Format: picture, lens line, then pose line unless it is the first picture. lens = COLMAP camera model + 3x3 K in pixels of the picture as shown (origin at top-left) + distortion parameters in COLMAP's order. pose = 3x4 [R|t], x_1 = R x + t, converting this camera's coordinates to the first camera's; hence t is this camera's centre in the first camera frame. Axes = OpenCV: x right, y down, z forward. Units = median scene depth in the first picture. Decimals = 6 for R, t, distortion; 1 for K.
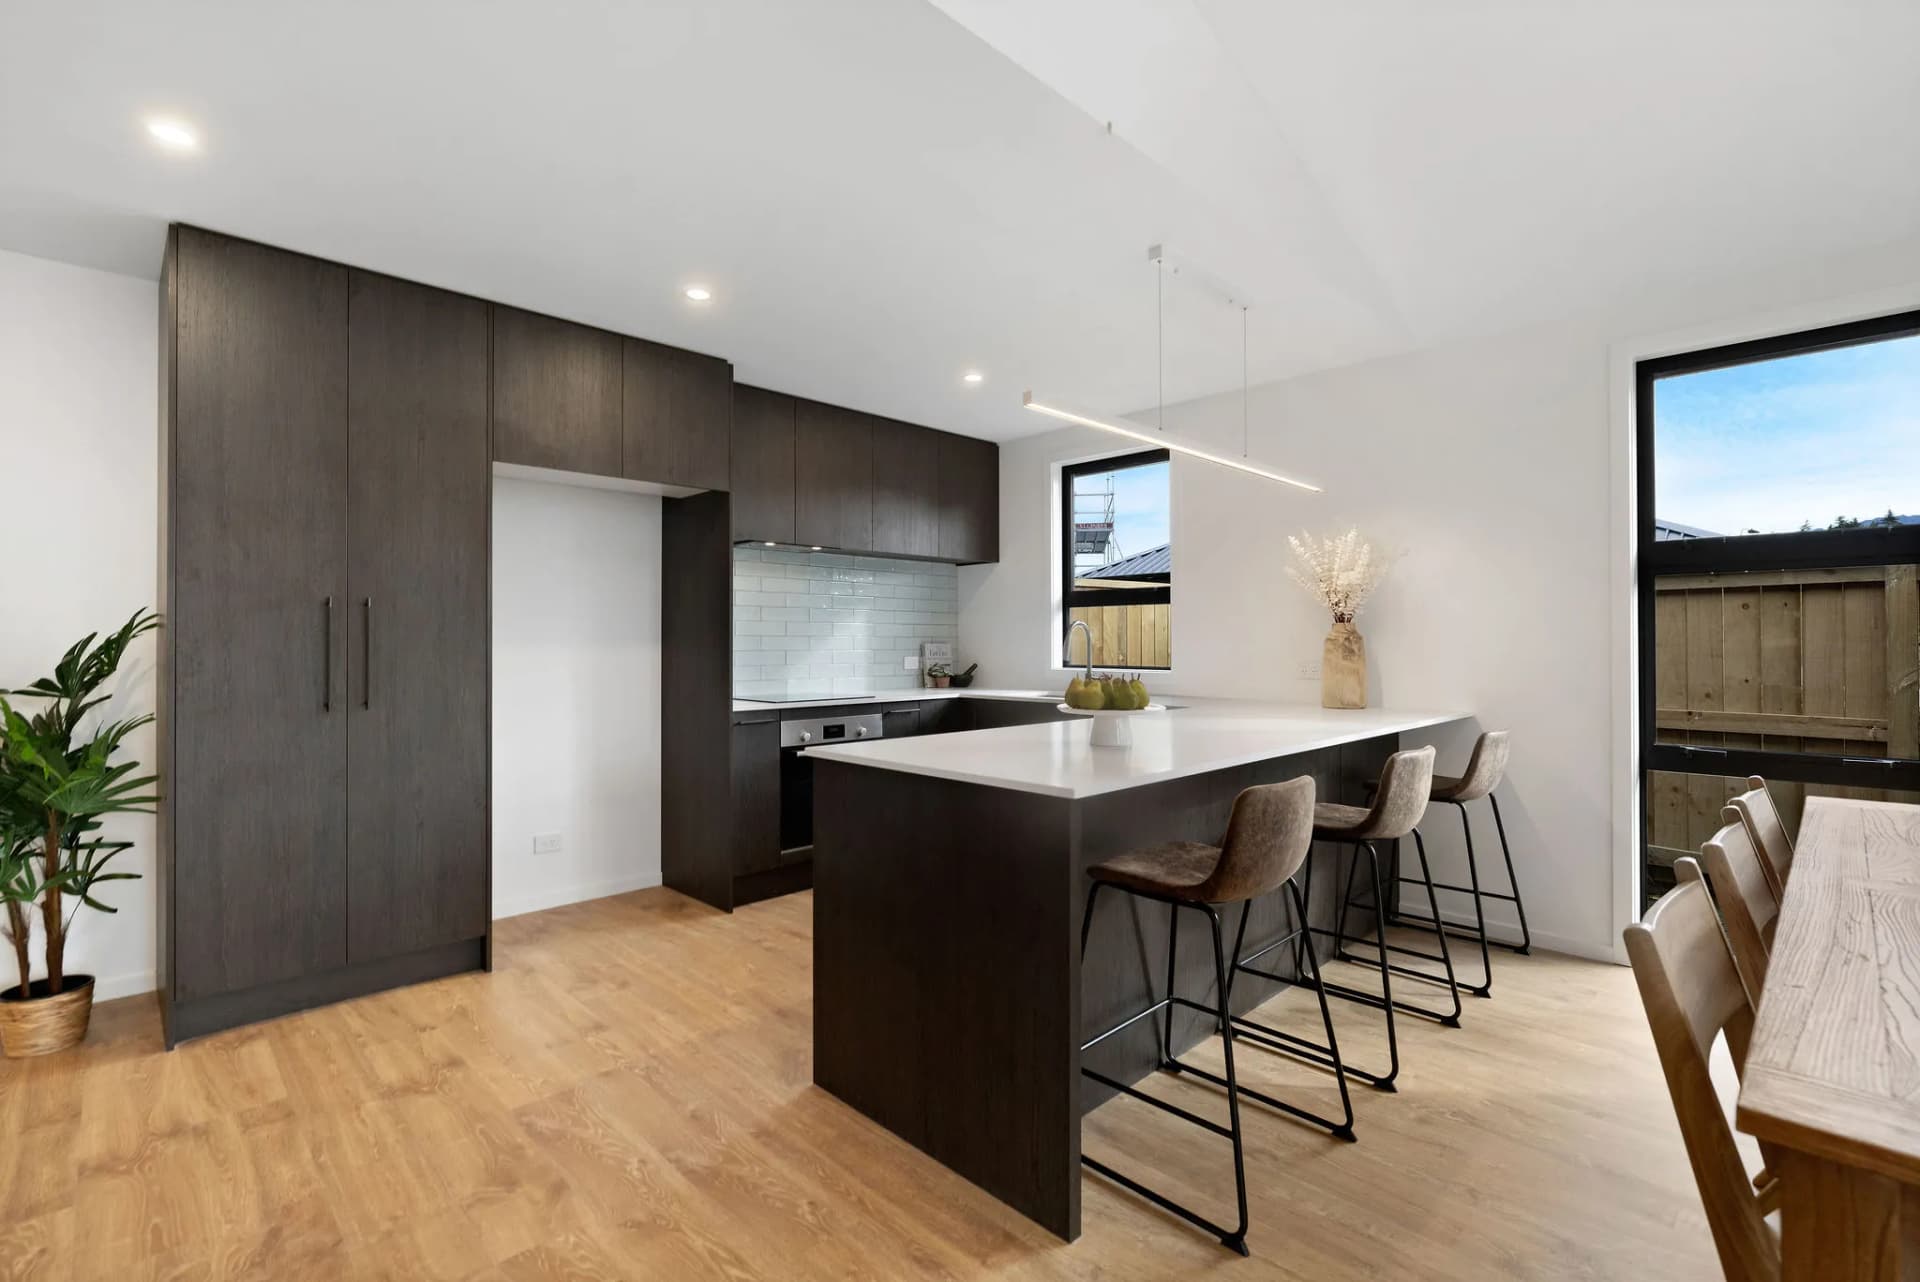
lens RADIAL K [[861.3, 0, 960.0], [0, 861.3, 641.0], [0, 0, 1]] dist [-0.000305, -0.000054]
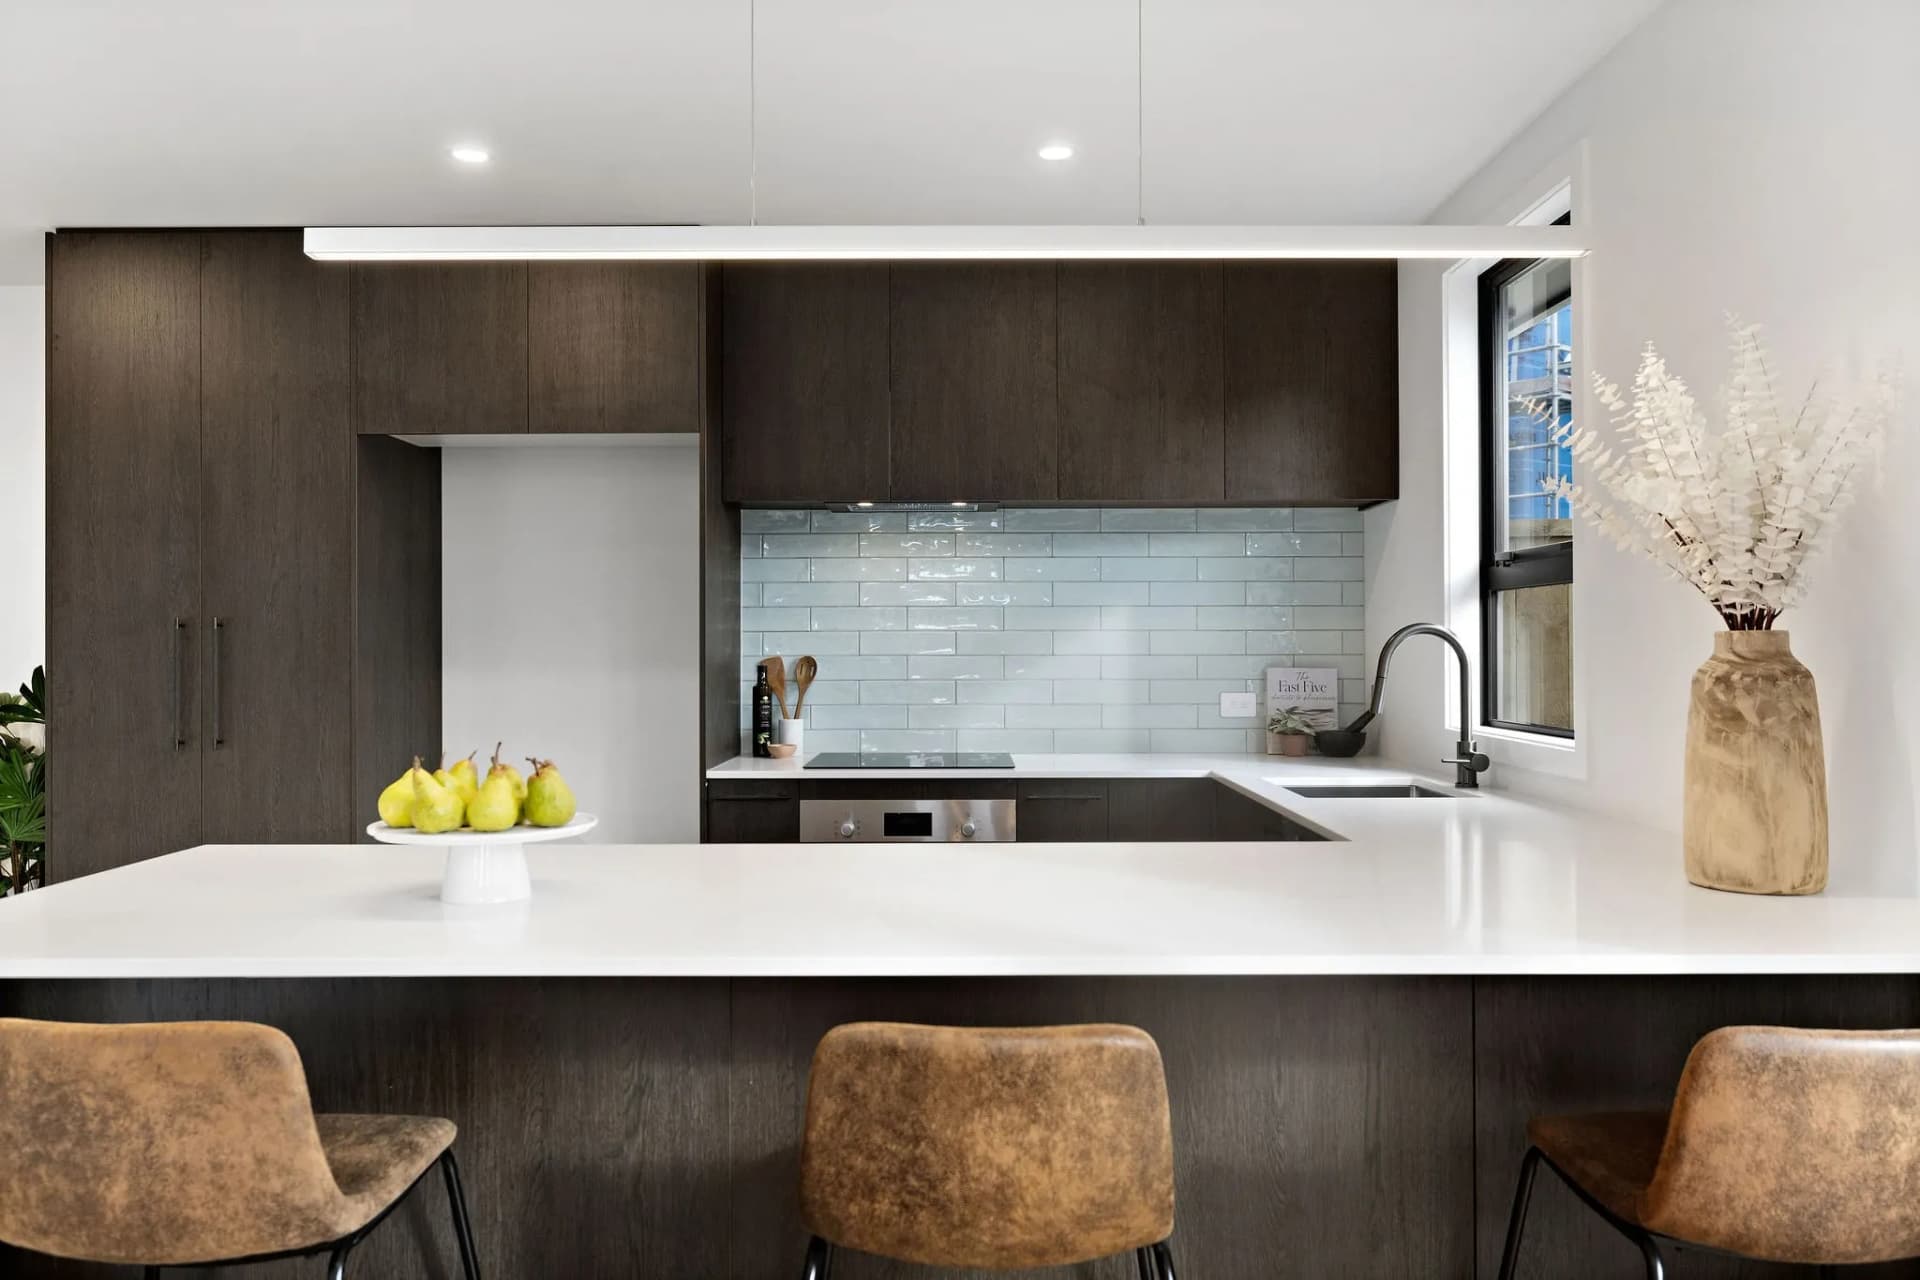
lens RADIAL K [[1423.2, 0, 960.0], [0, 1423.2, 640.0], [0, 0, 1]] dist [0.000475, 0.001316]
pose [[0.712136, -0.003547, -0.702033, 0.549375], [0.002122, 0.999994, -0.002899, -0.014984], [0.702038, 0.000575, 0.712139, 0.352539]]
